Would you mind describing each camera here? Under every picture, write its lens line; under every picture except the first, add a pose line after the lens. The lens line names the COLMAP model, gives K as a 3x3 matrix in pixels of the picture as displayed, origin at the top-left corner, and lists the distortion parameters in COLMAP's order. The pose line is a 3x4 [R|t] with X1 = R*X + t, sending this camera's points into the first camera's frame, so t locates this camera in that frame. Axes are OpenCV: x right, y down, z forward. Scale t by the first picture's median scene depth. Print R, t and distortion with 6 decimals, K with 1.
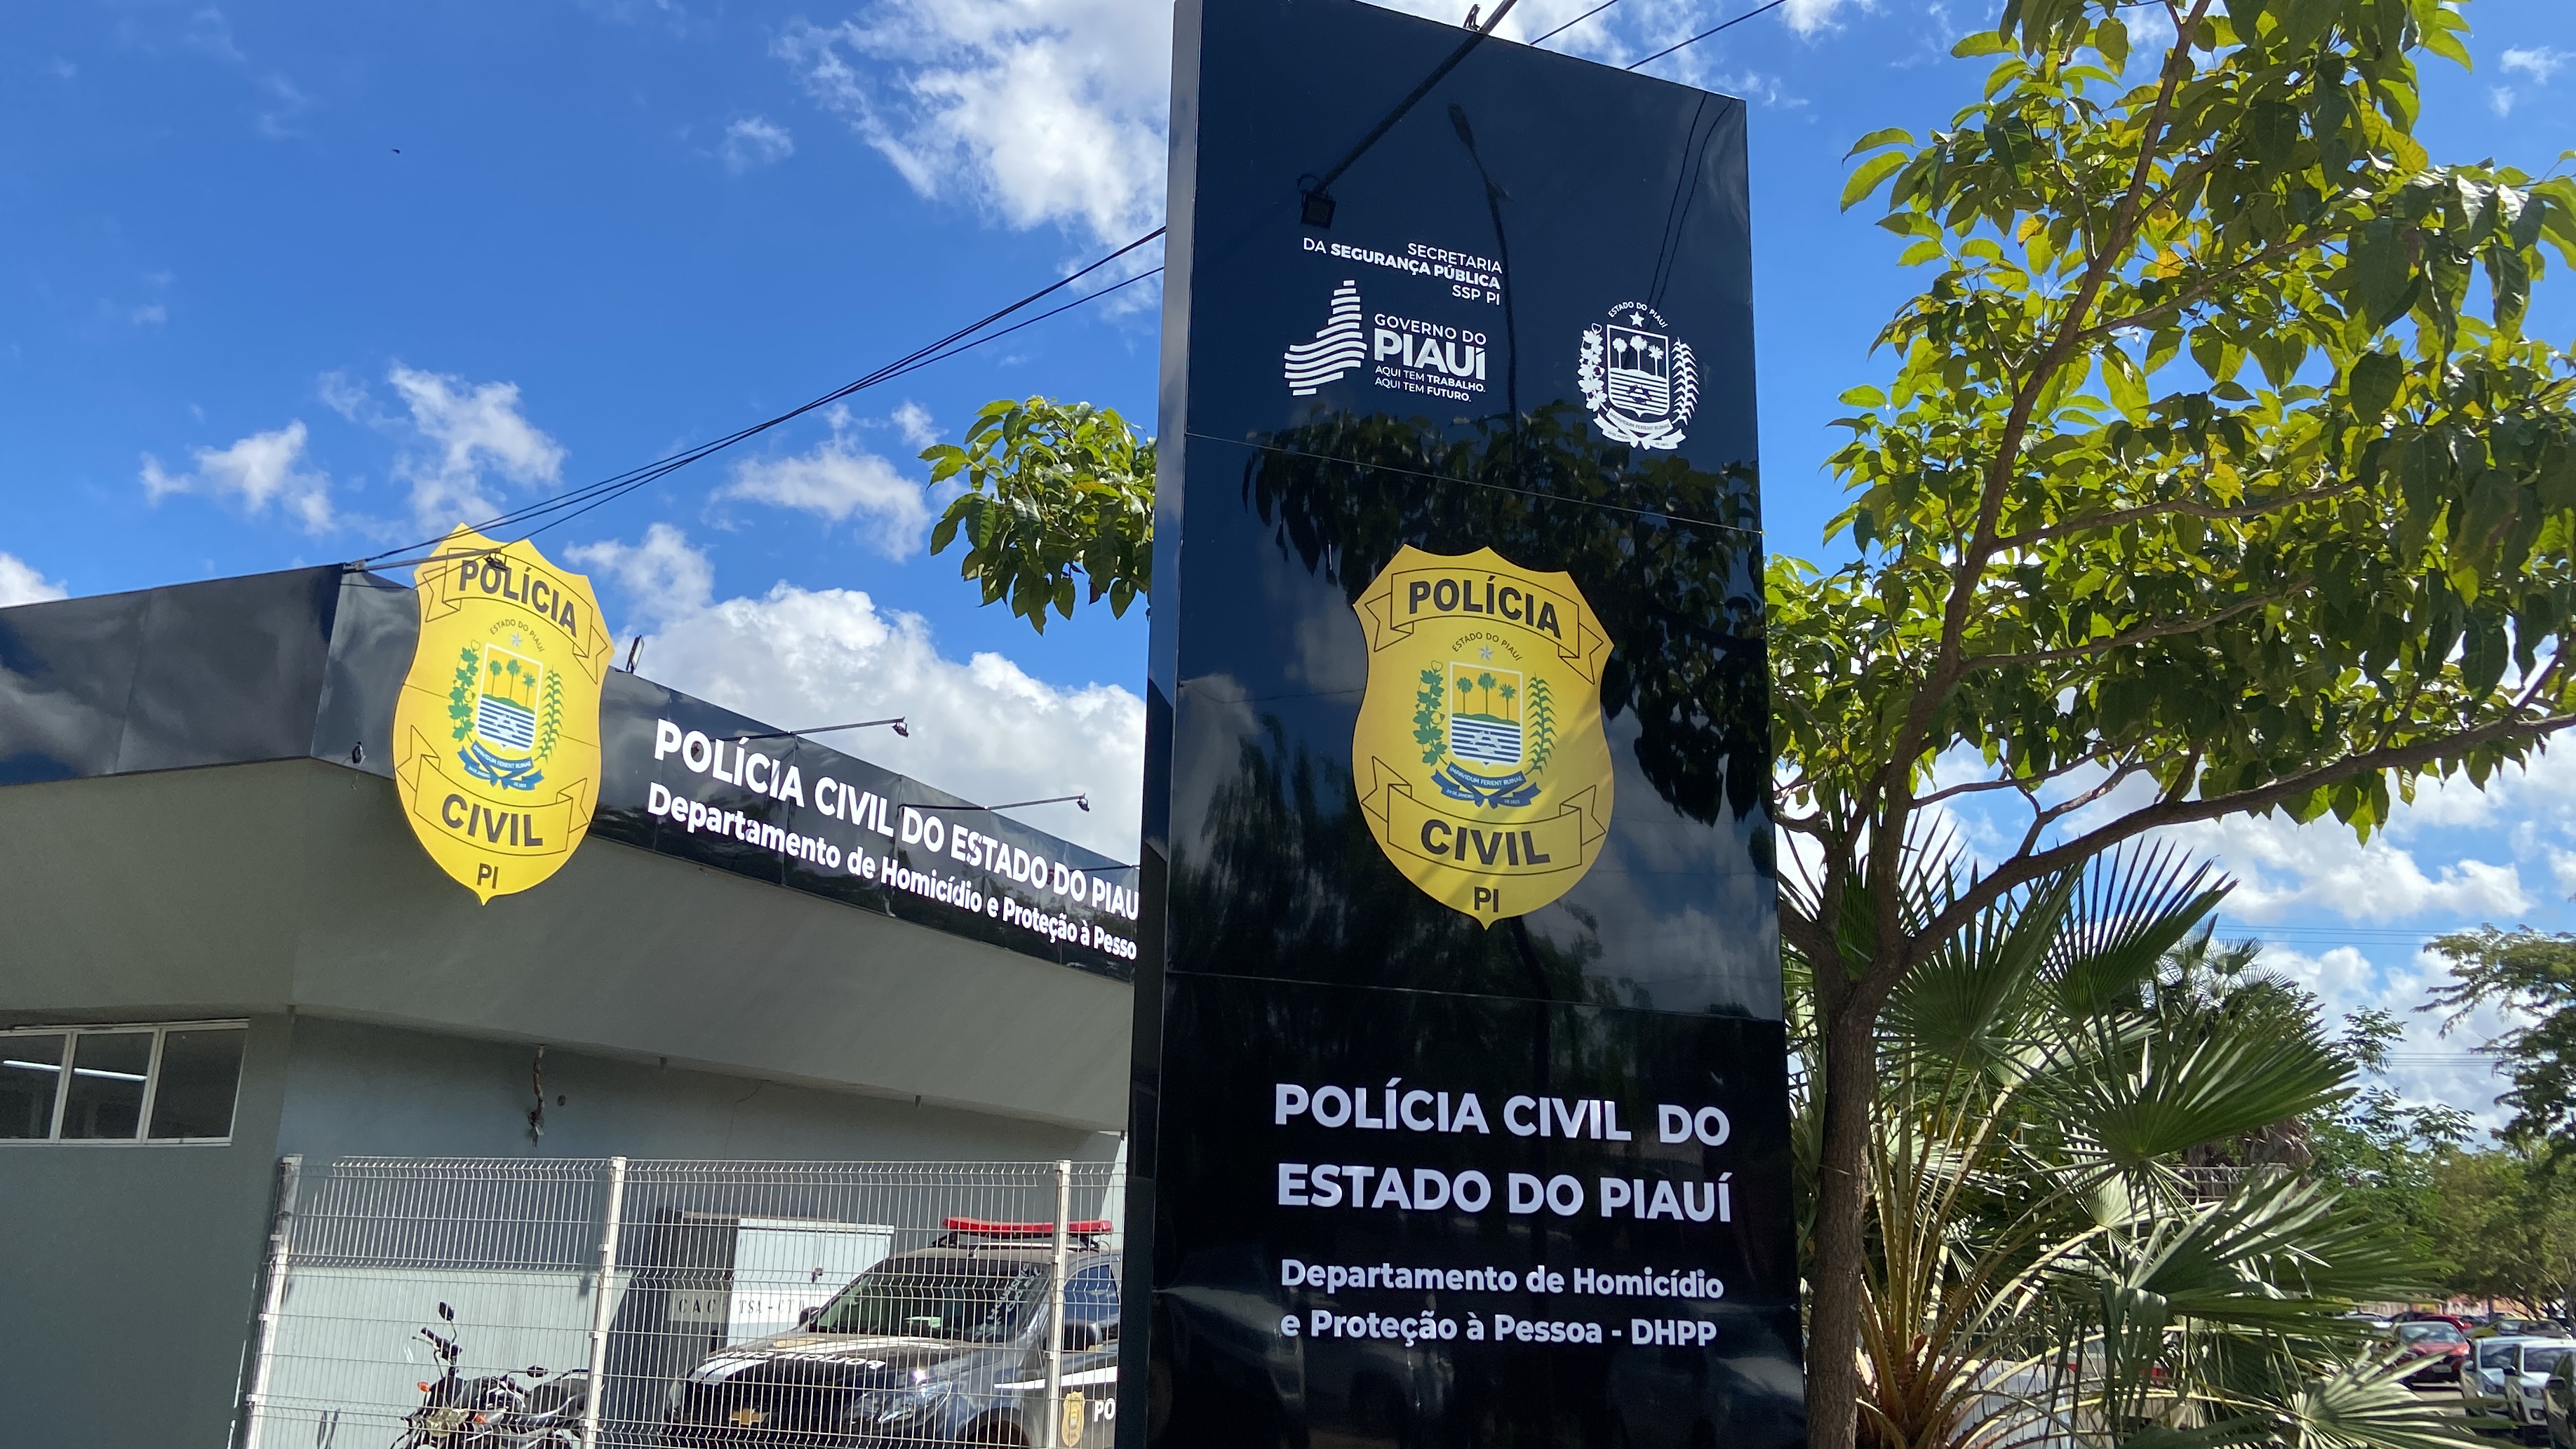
lens RADIAL K [[2121.5, 0, 1246.6], [0, 2121.5, 651.3], [0, 0, 1]] dist [0.103528, -0.119549]
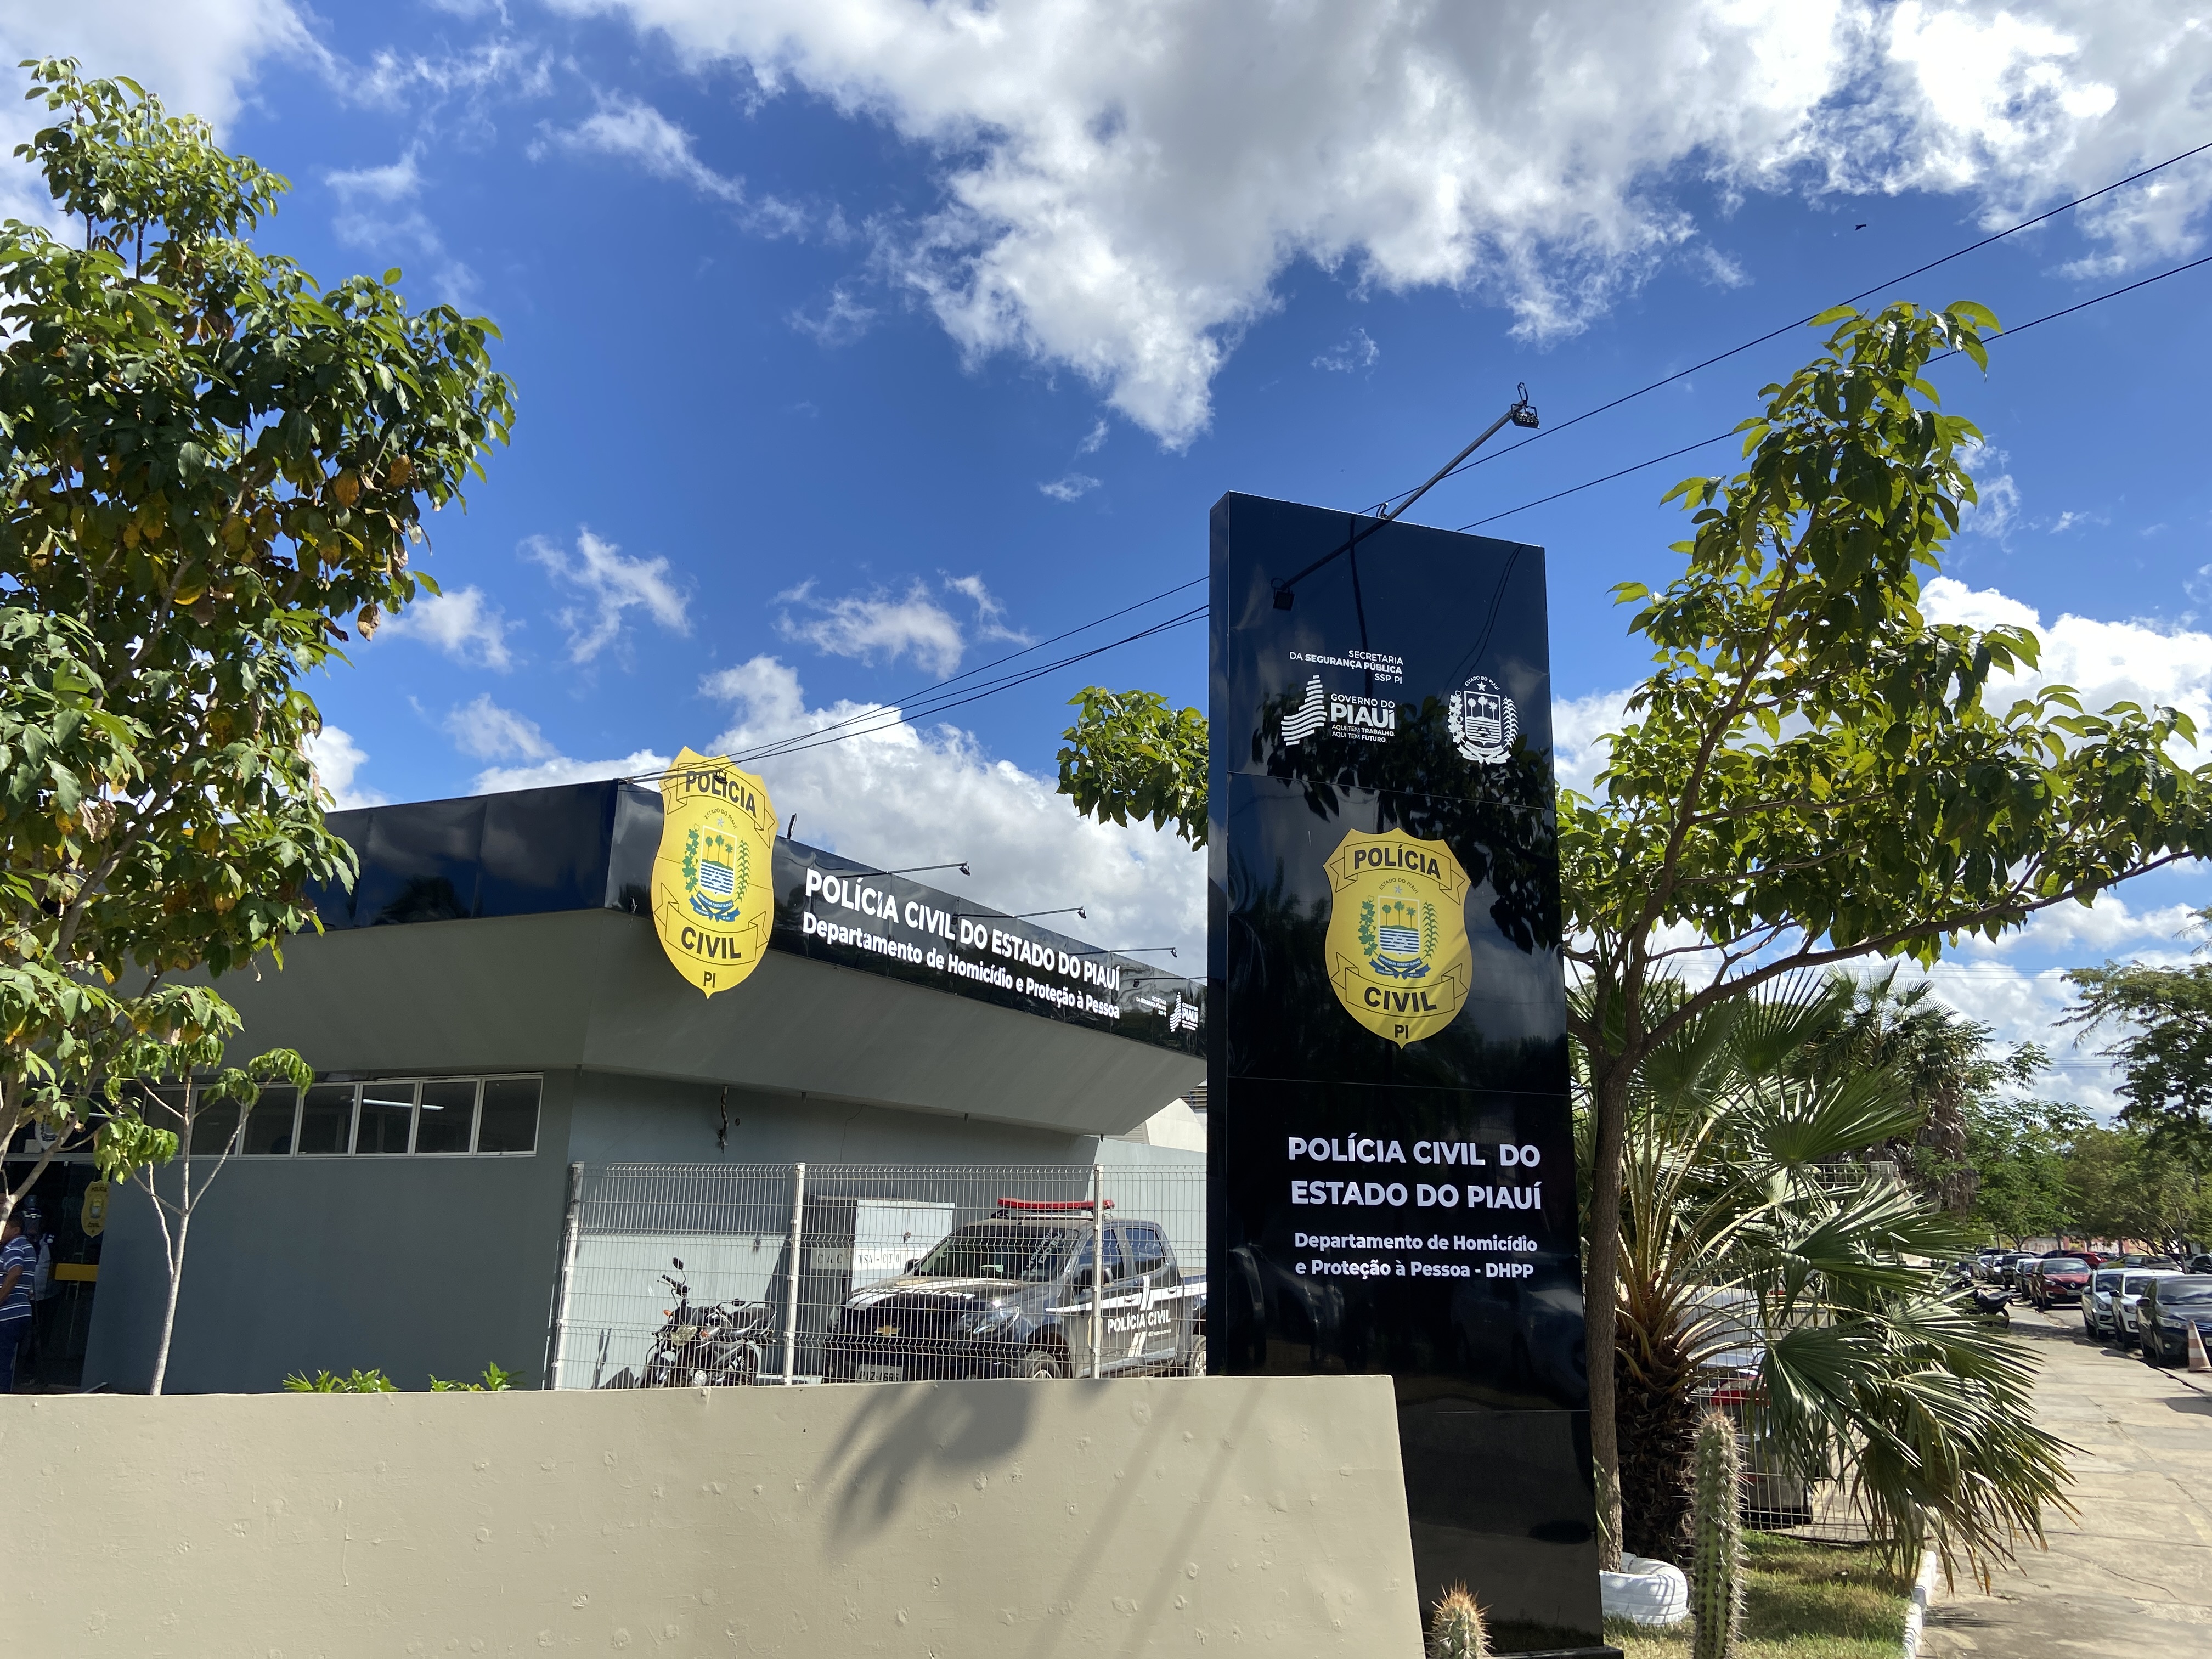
lens RADIAL K [[1661.6, 0, 1116.2], [0, 1661.6, 820.9], [0, 0, 1]] dist [0.111938, -0.138964]
pose [[0.999686, -0.015321, -0.019851, -0.042097], [0.016163, 0.998945, 0.042974, -0.054302], [0.019171, -0.043281, 0.998879, -0.172730]]
